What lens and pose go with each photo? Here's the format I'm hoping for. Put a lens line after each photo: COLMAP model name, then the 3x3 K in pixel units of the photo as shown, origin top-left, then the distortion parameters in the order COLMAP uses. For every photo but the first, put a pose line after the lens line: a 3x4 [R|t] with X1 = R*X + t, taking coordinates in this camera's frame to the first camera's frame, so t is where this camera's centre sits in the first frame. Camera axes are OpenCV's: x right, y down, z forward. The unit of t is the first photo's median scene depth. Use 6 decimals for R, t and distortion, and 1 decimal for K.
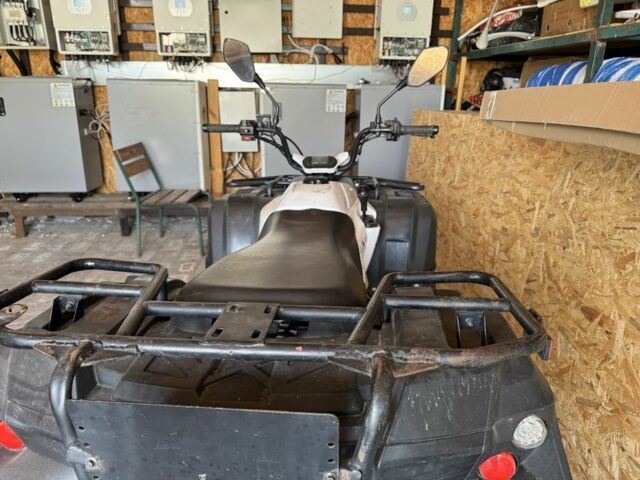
lens RADIAL K [[455.6, 0, 325.6], [0, 455.6, 242.2], [0, 0, 1]] dist [0.016445, -0.021752]
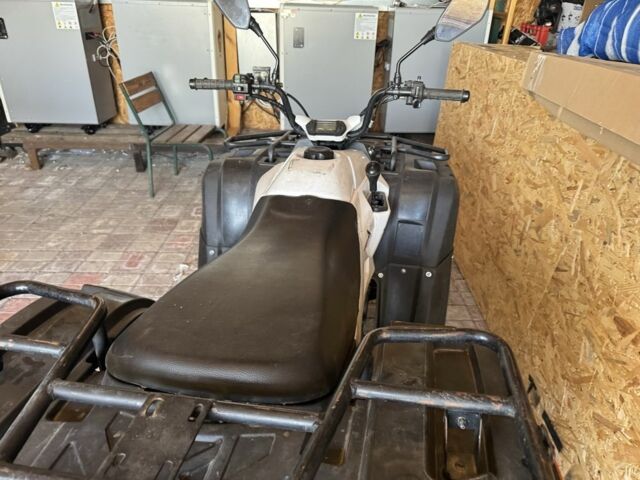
lens RADIAL K [[451.6, 0, 331.5], [0, 451.6, 243.6], [0, 0, 1]] dist [-0.005926, 0.001698]
pose [[0.997216, 0.050071, -0.055249, 0.049270], [-0.039171, 0.982293, 0.183212, -0.106066], [0.063445, -0.180538, 0.981520, 0.118337]]
